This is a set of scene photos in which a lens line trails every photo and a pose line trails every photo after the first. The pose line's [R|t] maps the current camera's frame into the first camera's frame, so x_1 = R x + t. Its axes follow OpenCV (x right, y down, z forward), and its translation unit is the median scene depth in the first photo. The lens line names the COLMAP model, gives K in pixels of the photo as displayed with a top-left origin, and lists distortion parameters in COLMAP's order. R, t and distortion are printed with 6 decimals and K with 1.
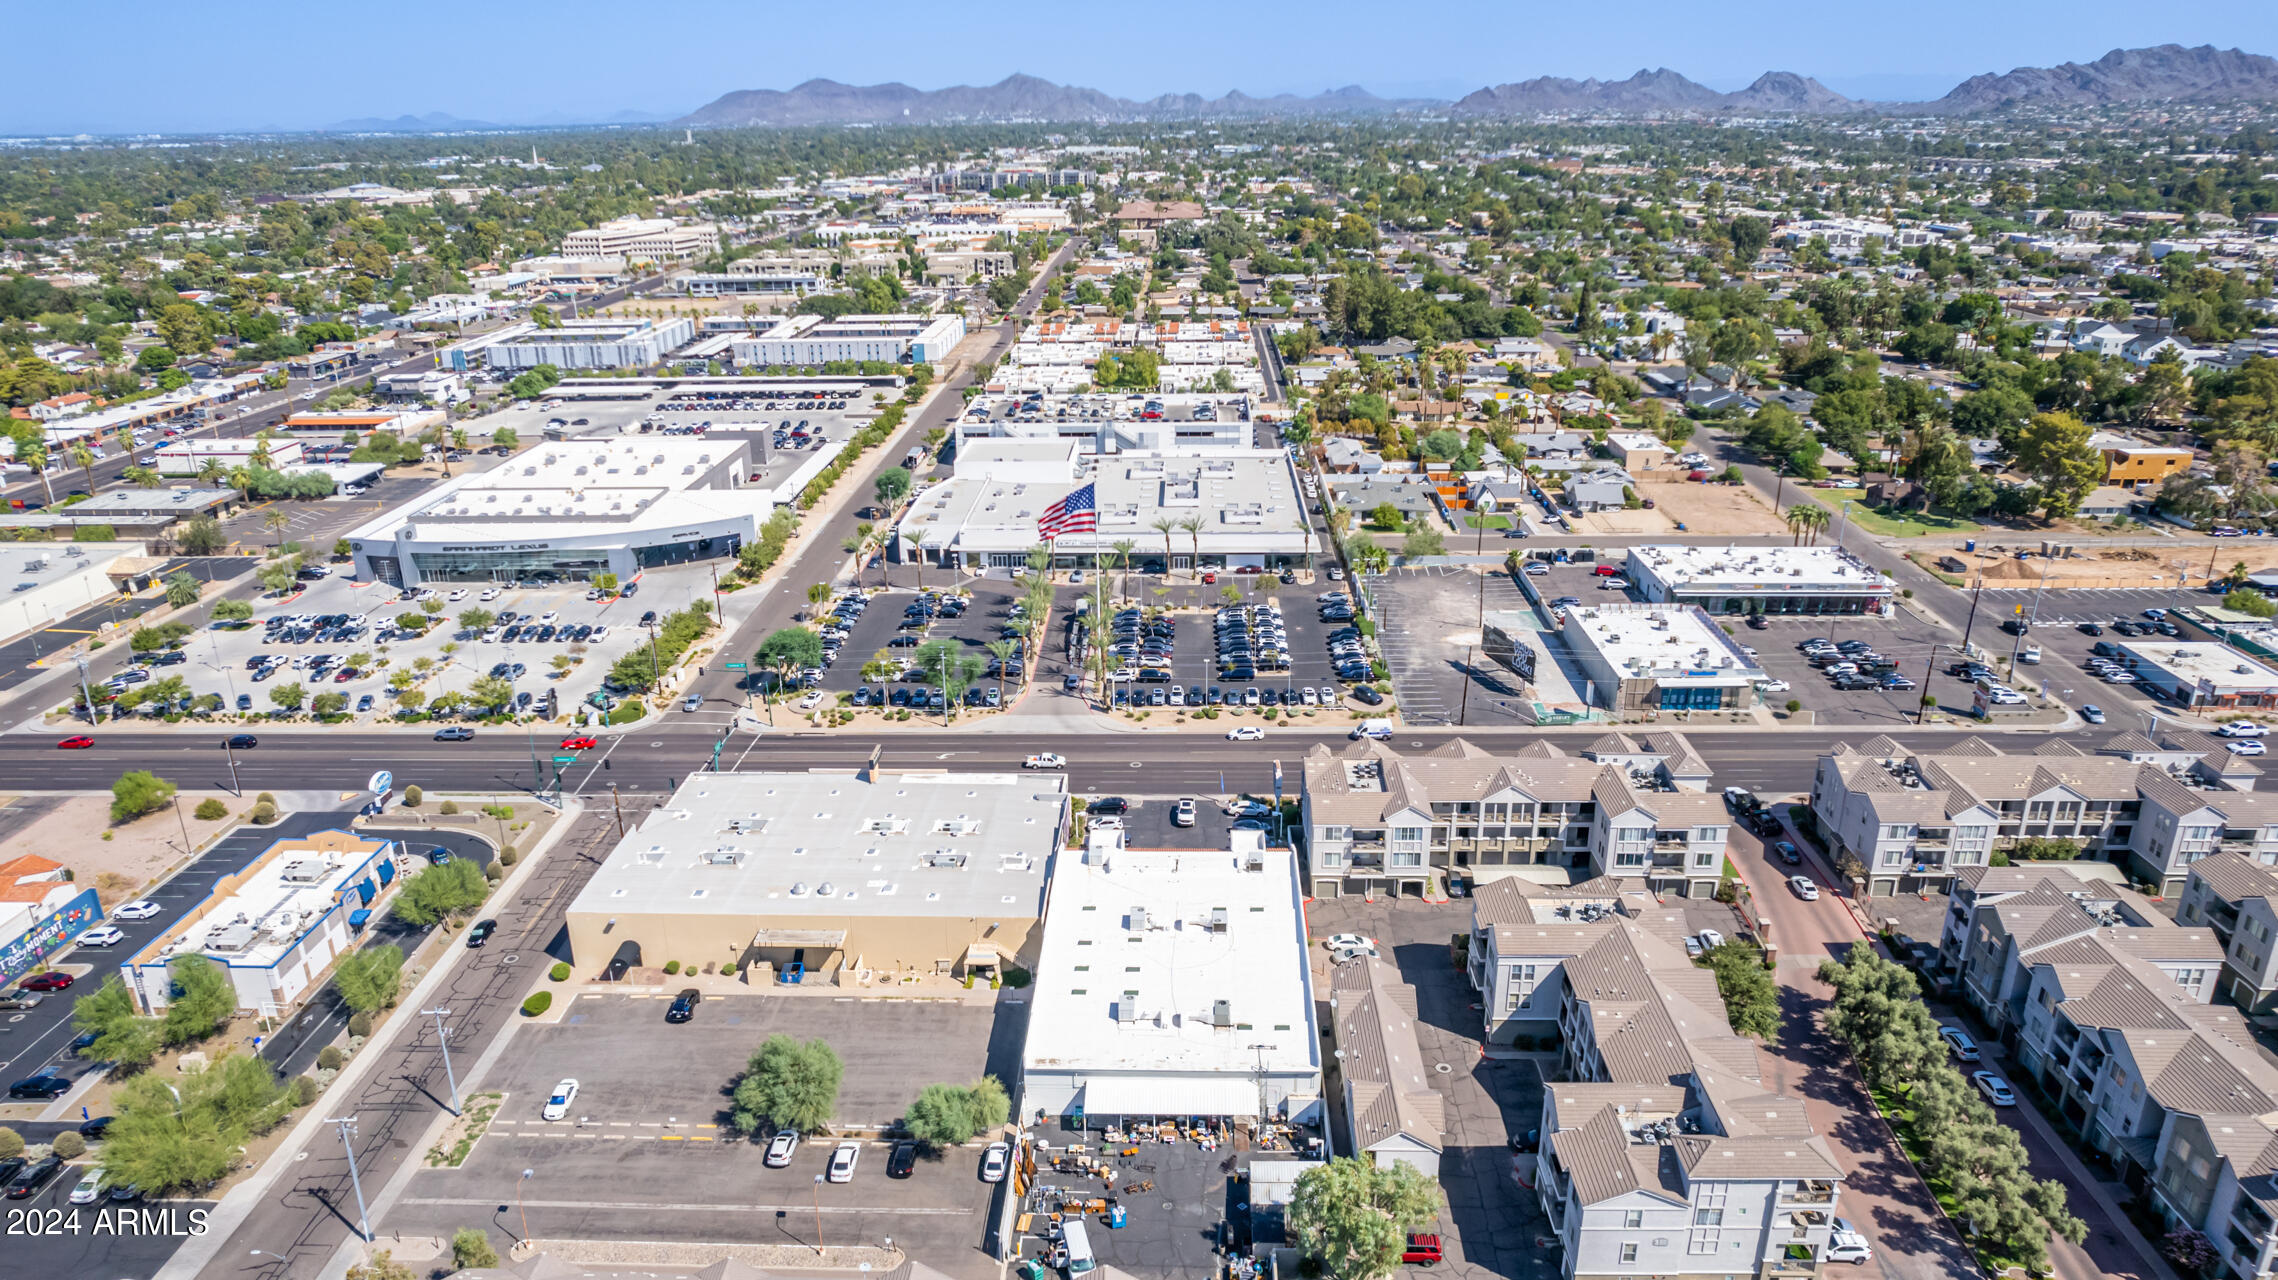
lens RADIAL K [[1472.9, 0, 1141.2], [0, 1472.9, 644.5], [0, 0, 1]] dist [-0.079304, 0.072540]
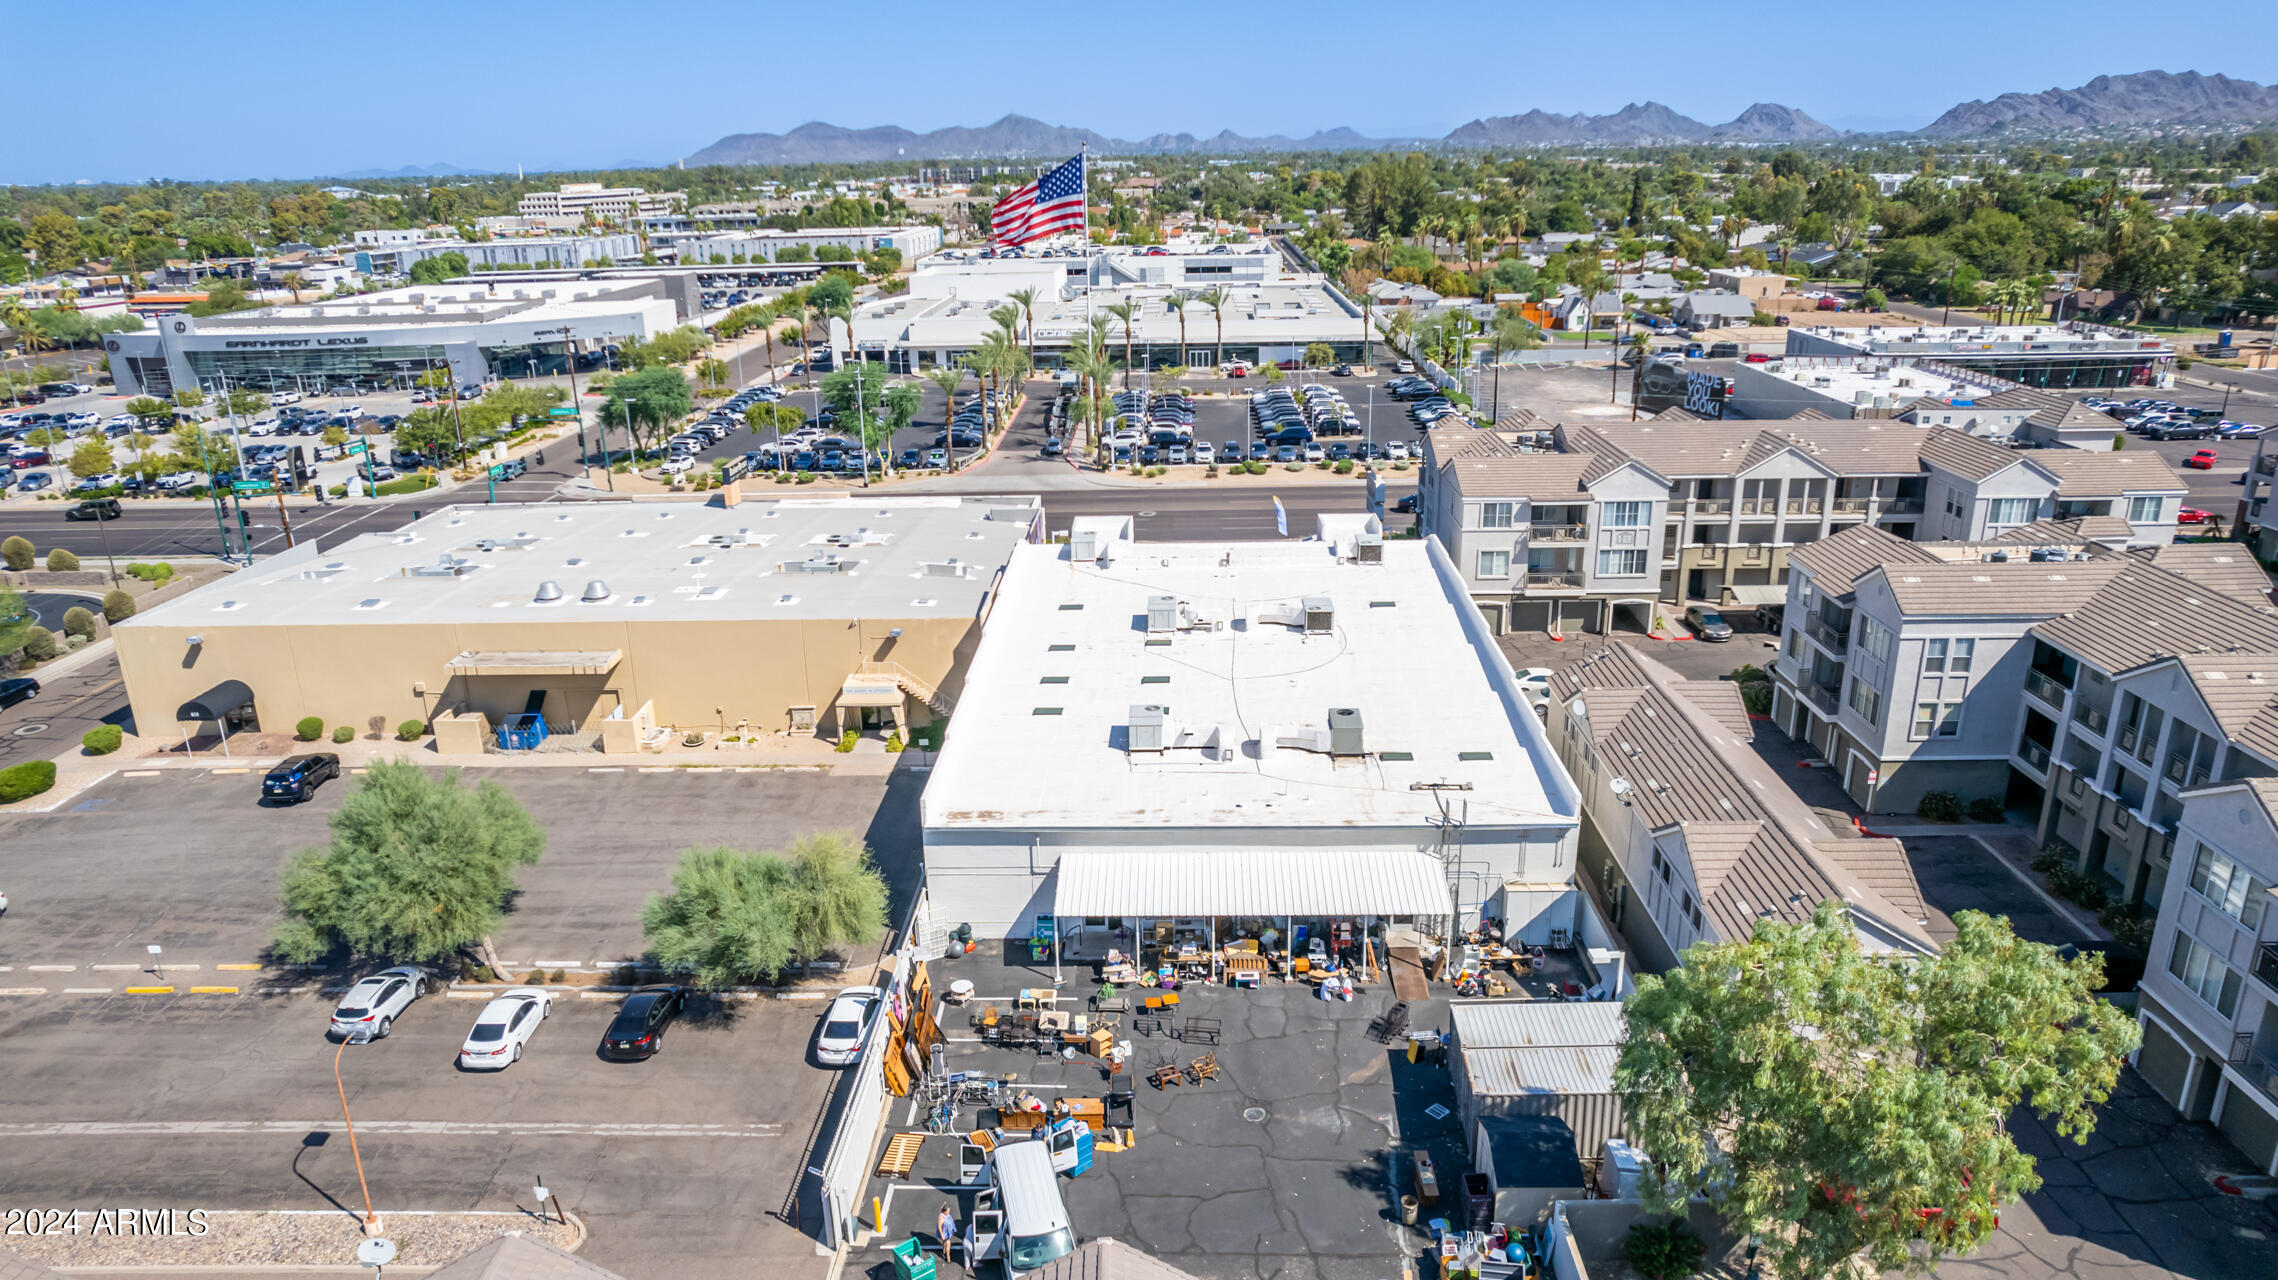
lens RADIAL K [[1457.1, 0, 1142.3], [0, 1457.1, 656.1], [0, 0, 1]] dist [-0.074170, 0.064230]
pose [[0.999954, -0.009284, 0.002541, -0.007418], [0.009331, 0.999772, -0.019227, 0.143509], [-0.002362, 0.019250, 0.999812, 0.321051]]
